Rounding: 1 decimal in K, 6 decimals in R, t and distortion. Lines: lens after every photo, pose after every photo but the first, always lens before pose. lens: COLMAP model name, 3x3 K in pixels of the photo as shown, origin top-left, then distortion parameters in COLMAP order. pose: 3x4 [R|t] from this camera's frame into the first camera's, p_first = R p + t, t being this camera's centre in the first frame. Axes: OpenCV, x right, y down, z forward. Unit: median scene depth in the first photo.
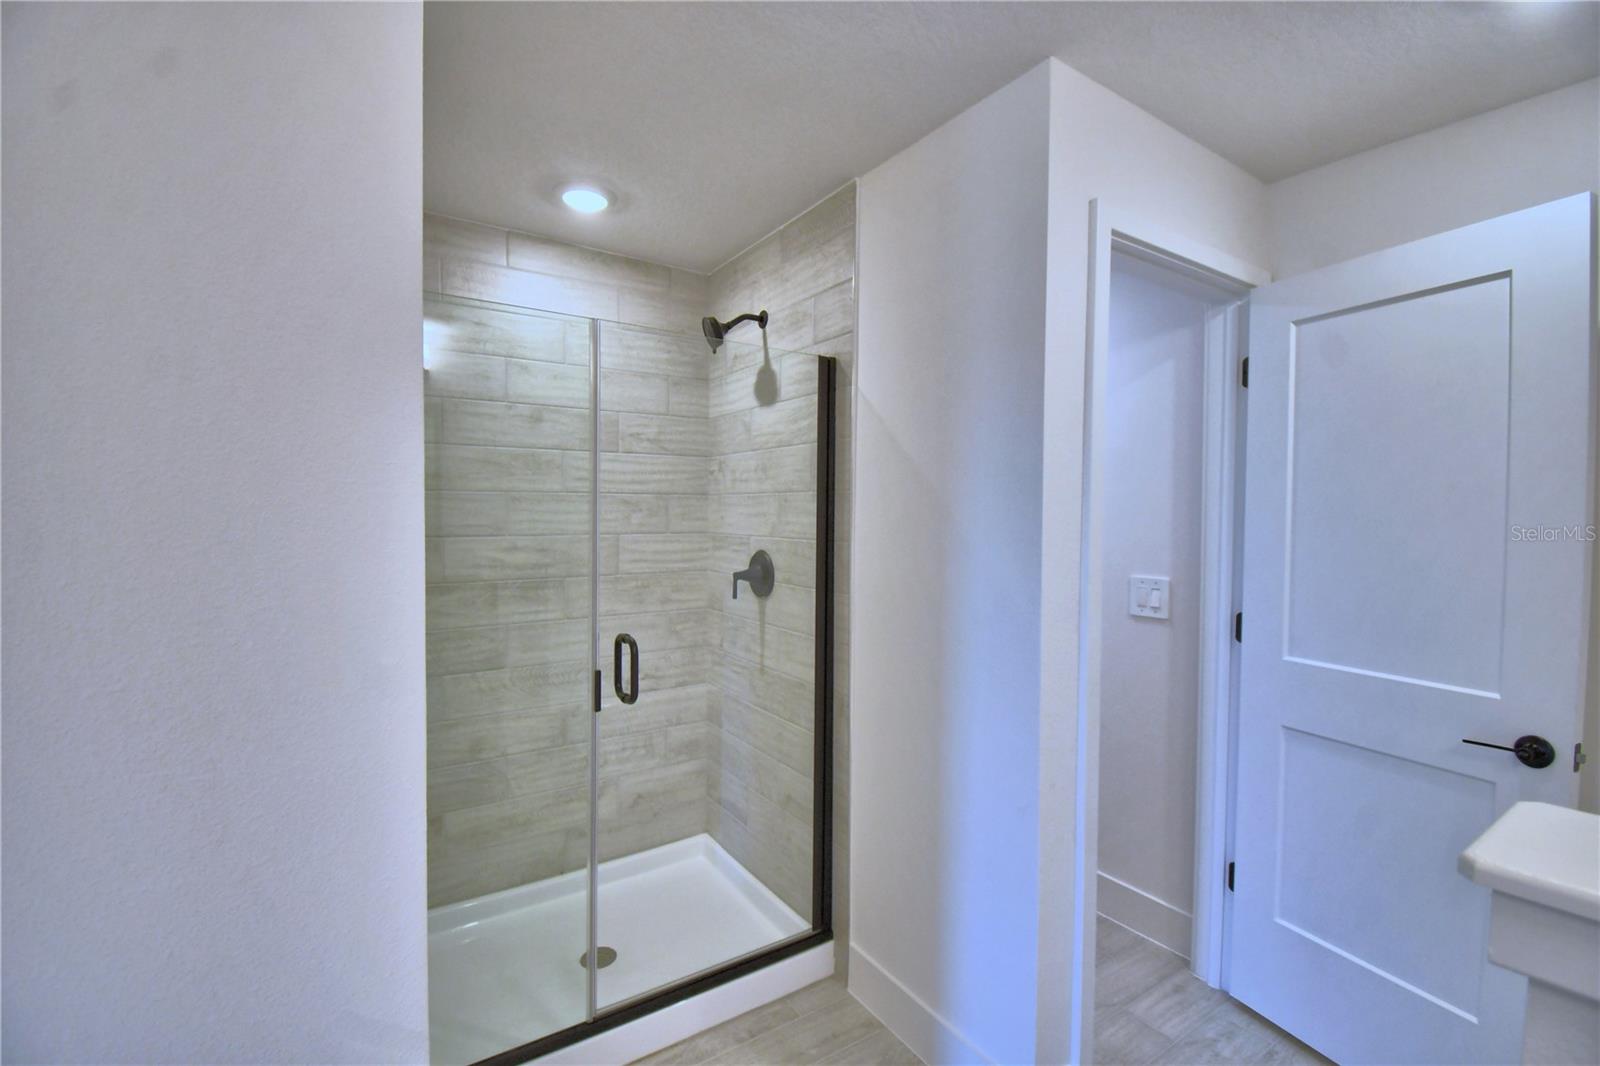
lens RADIAL K [[721.8, 0, 800.0], [0, 721.8, 533.0], [0, 0, 1]] dist [-0.000046, -0.000823]
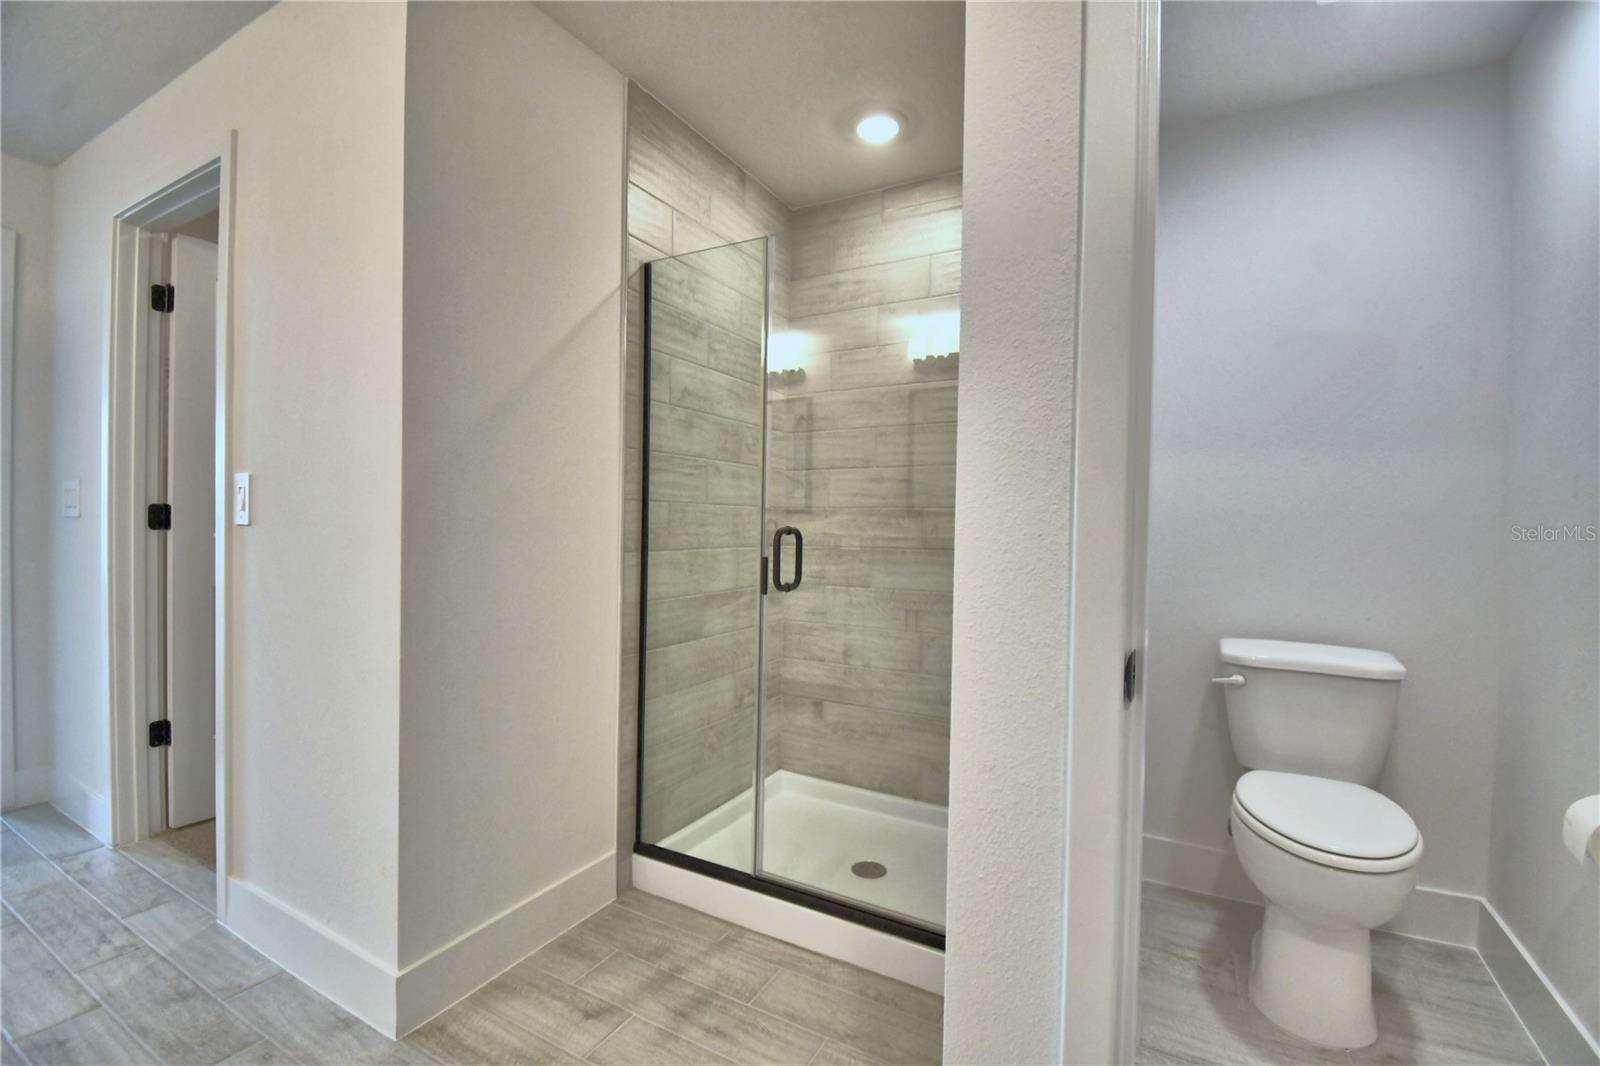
lens RADIAL K [[699.9, 0, 794.4], [0, 699.9, 535.4], [0, 0, 1]] dist [0.022145, -0.026651]
pose [[0.477002, 0.015183, -0.878771, 0.527723], [-0.032063, 0.999486, -0.000136, 0.123752], [0.878317, 0.028241, 0.477244, 0.422761]]
